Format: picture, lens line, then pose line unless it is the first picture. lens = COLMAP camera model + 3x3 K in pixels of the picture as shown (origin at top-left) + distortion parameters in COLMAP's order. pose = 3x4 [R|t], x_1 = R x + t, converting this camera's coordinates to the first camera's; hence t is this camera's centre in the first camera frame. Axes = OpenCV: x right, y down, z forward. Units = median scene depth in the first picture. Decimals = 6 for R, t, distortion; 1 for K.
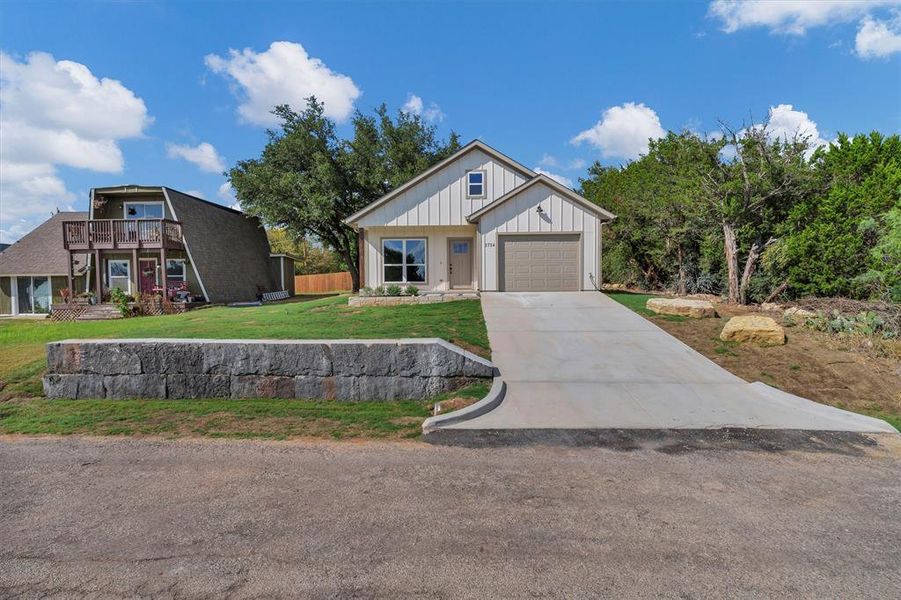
lens RADIAL K [[428.2, 0, 451.9], [0, 428.2, 290.0], [0, 0, 1]] dist [-0.000673, 0.000159]
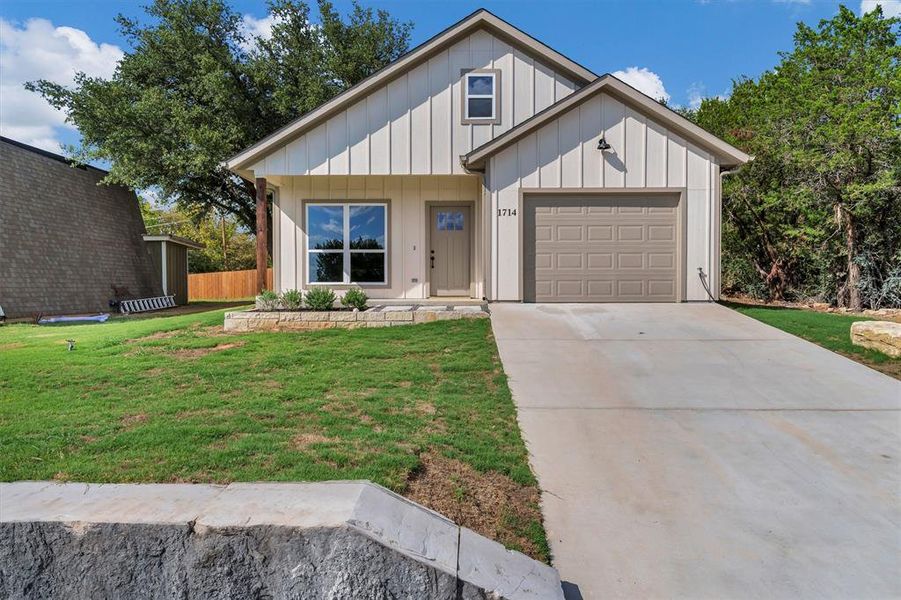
lens RADIAL K [[428.2, 0, 451.9], [0, 428.2, 290.0], [0, 0, 1]] dist [-0.000673, 0.000159]
pose [[0.999786, 0.006845, 0.019516, 0.012281], [-0.006759, 0.999967, -0.004466, -0.008334], [-0.019546, 0.004333, 0.999800, 0.478710]]
